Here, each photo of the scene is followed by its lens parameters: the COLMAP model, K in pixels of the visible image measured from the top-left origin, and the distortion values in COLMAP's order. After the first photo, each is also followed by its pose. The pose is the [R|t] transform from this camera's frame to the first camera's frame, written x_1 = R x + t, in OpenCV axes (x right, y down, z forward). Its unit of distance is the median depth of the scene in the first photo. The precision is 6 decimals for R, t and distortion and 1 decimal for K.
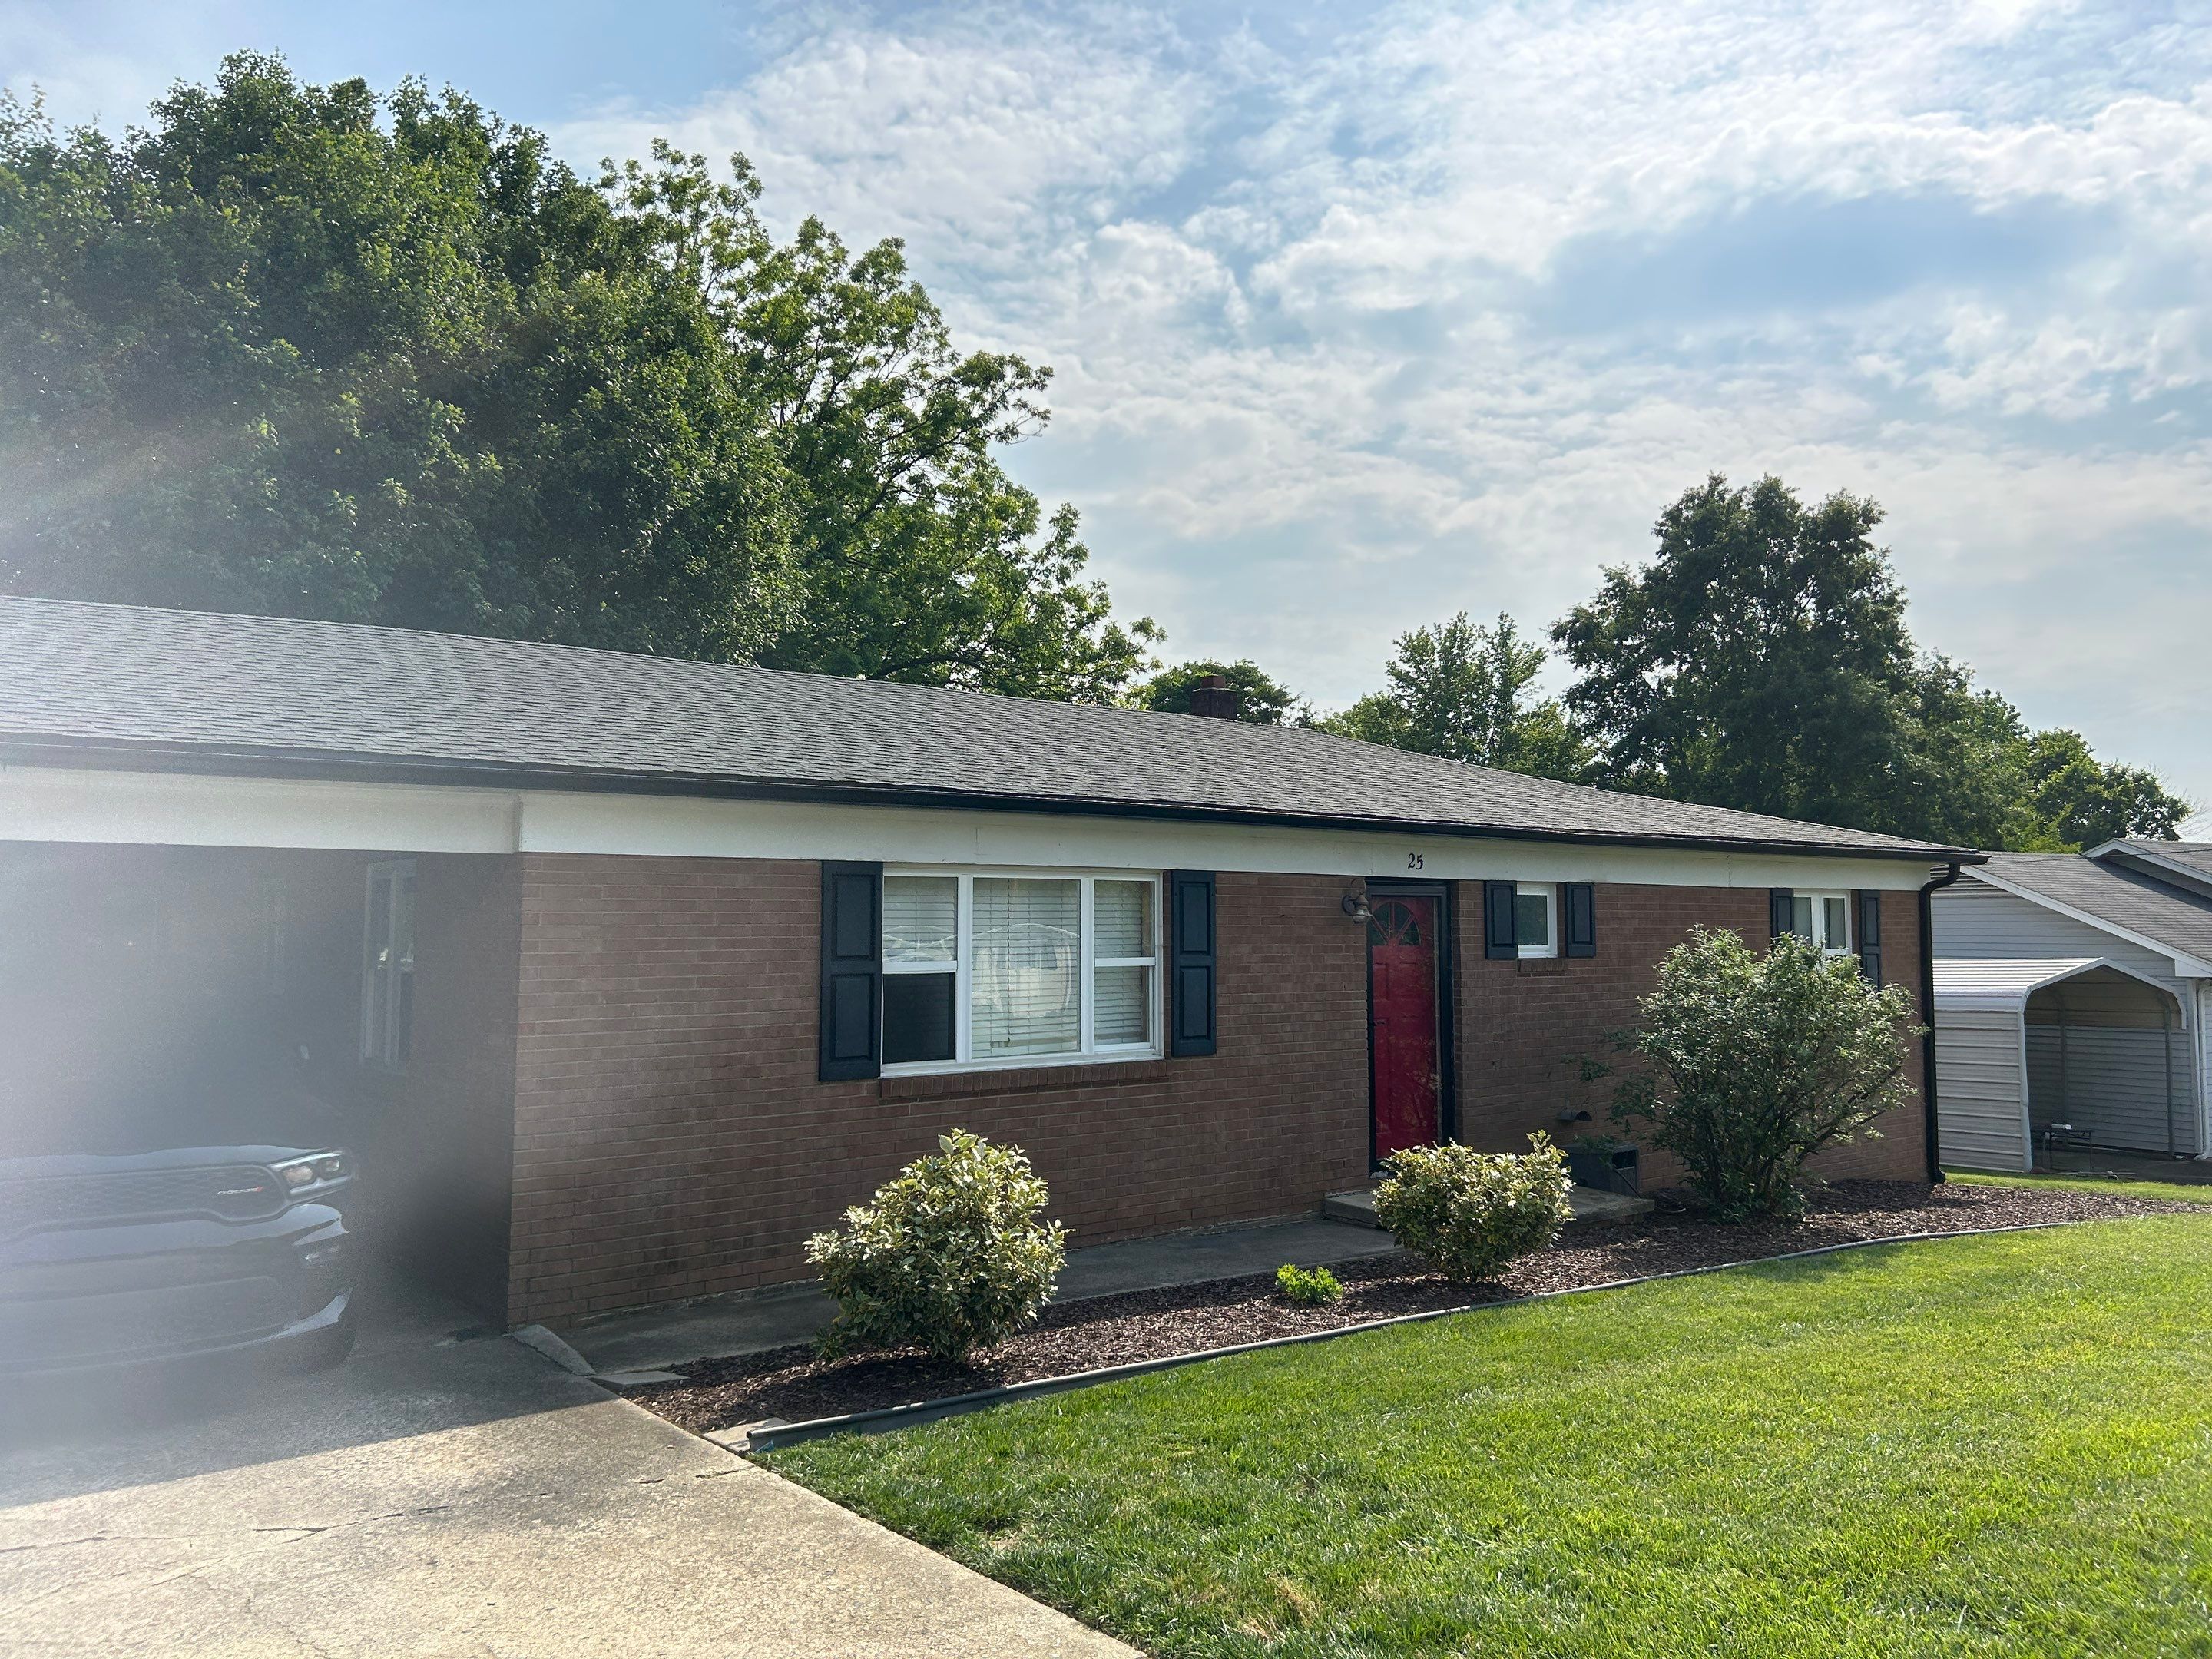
lens RADIAL K [[1648.1, 0, 1116.9], [0, 1648.1, 816.3], [0, 0, 1]] dist [0.052403, -0.060808]
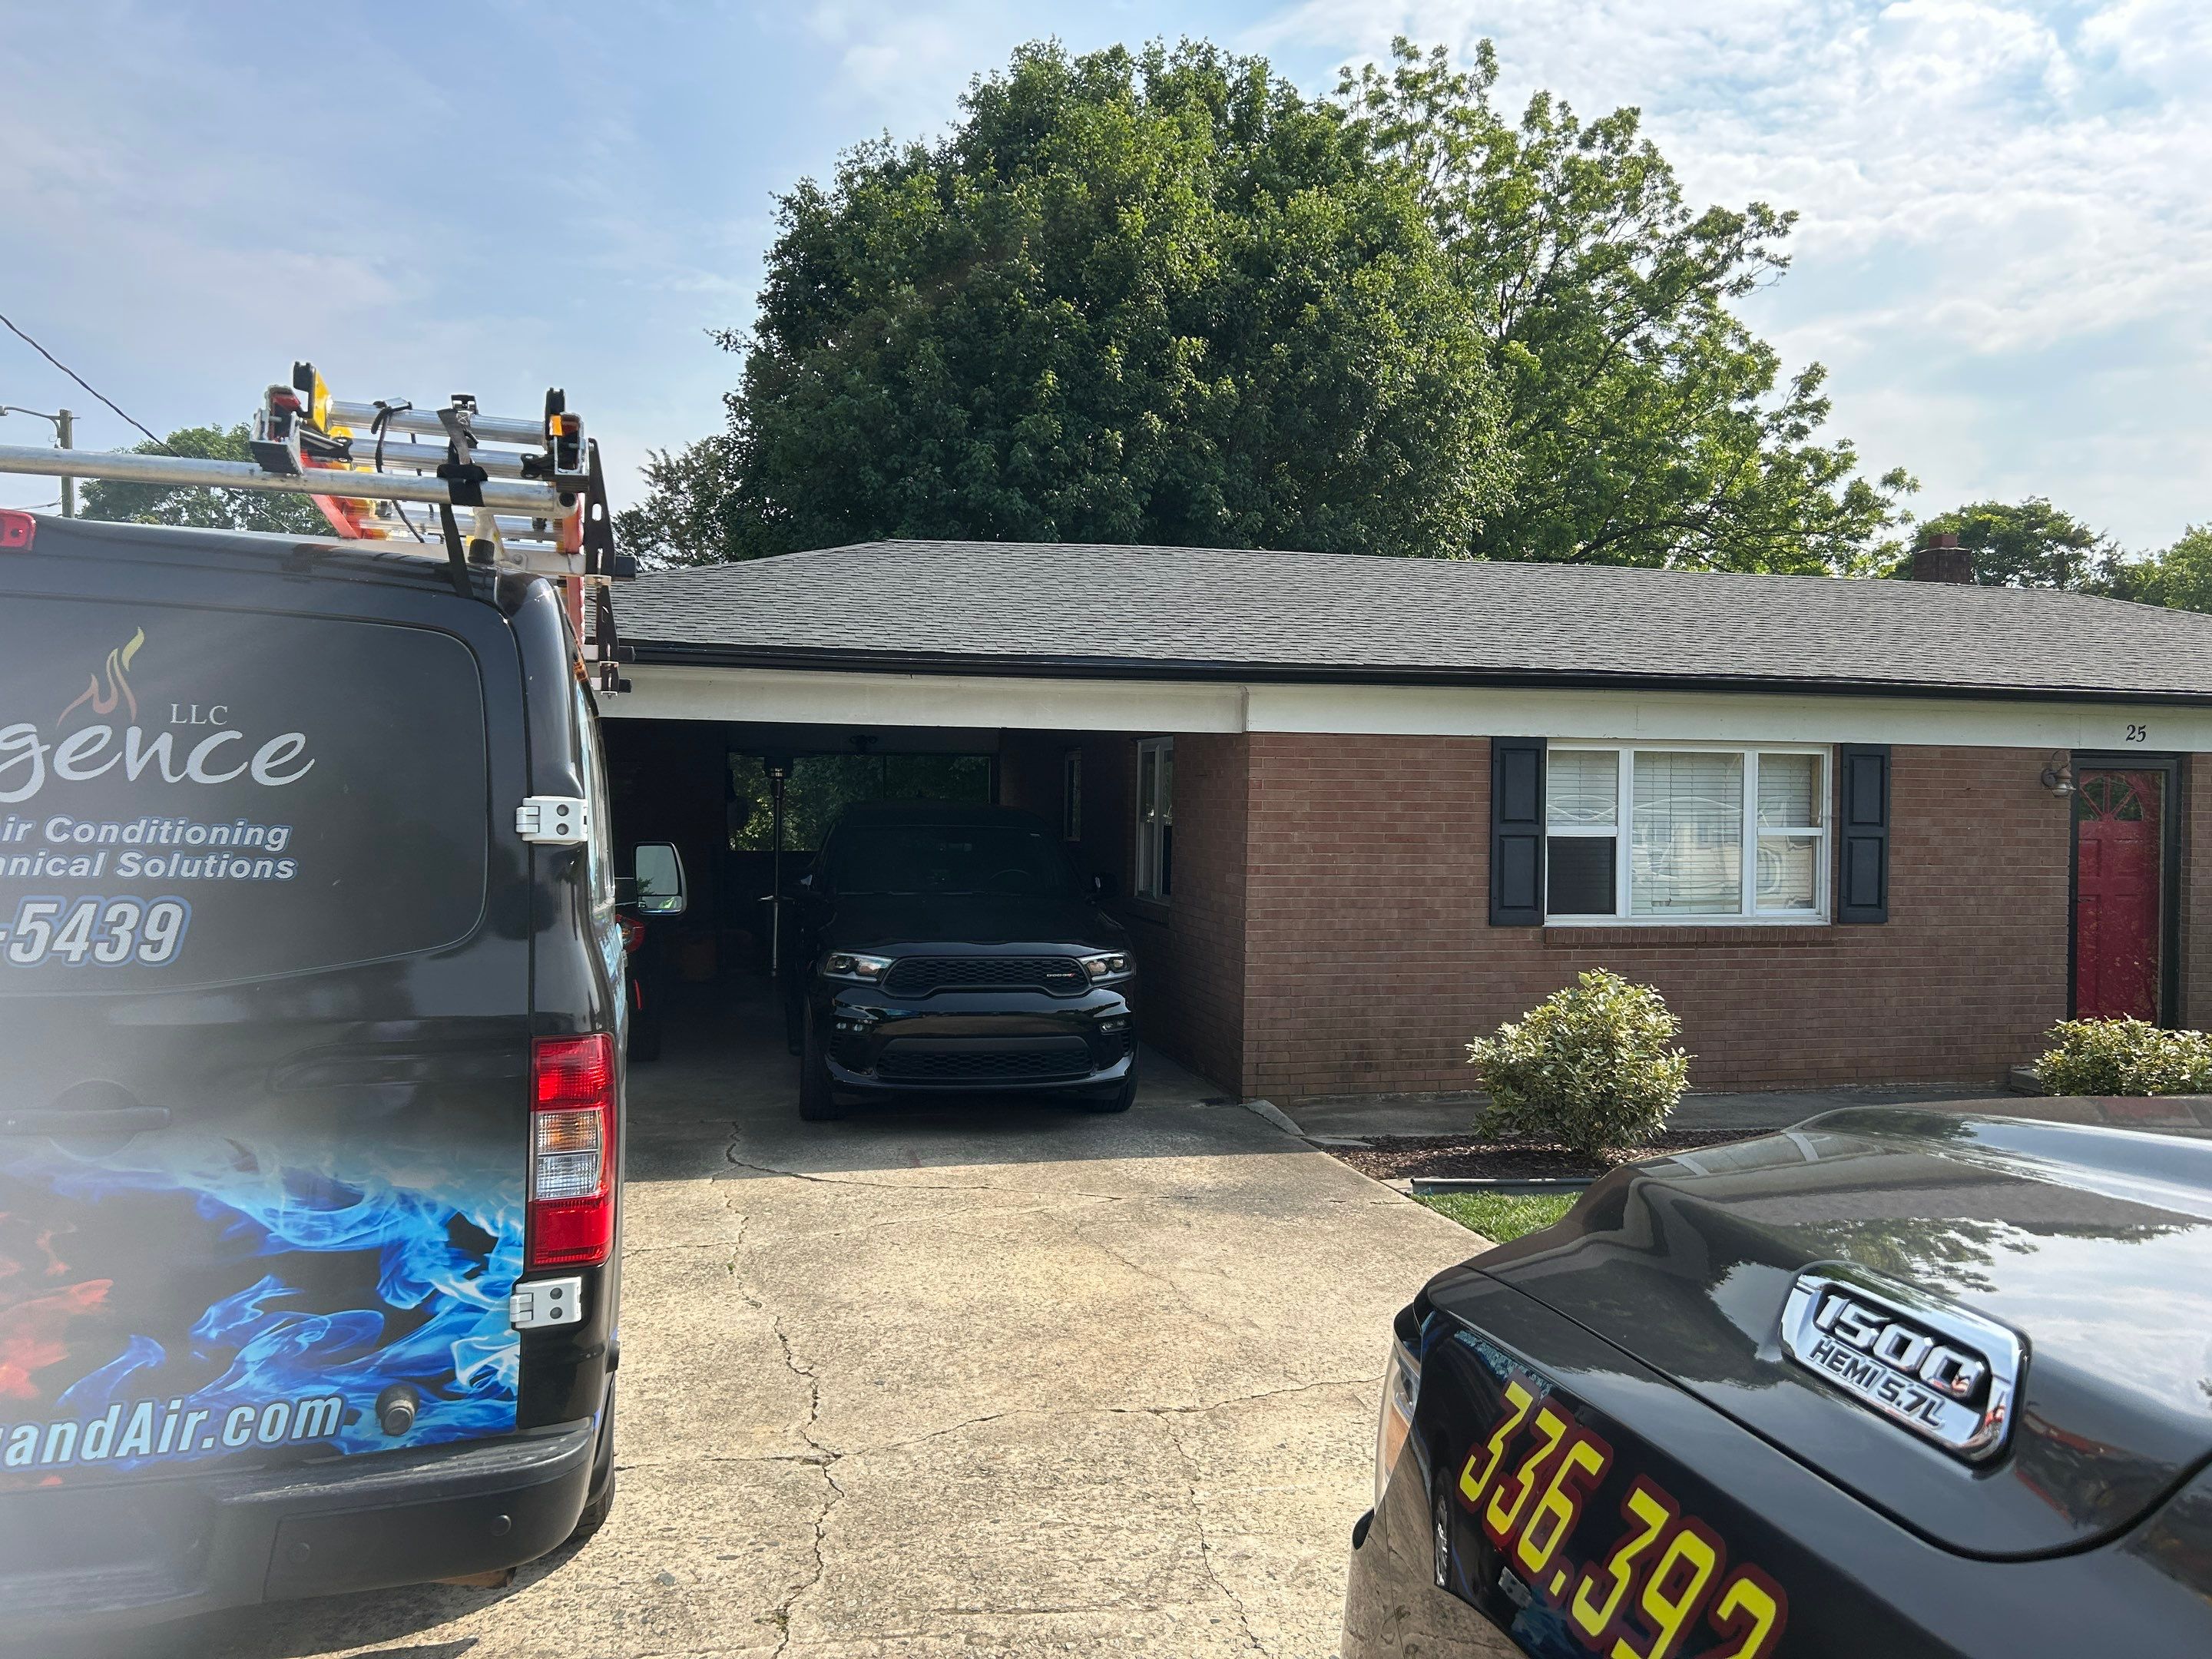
lens RADIAL K [[1648.1, 0, 1116.9], [0, 1648.1, 816.3], [0, 0, 1]] dist [0.052403, -0.060808]
pose [[0.906361, 0.018329, -0.422105, 0.060845], [0.015277, 0.996983, 0.076096, -0.008284], [0.422227, -0.075420, 0.903347, -0.135894]]
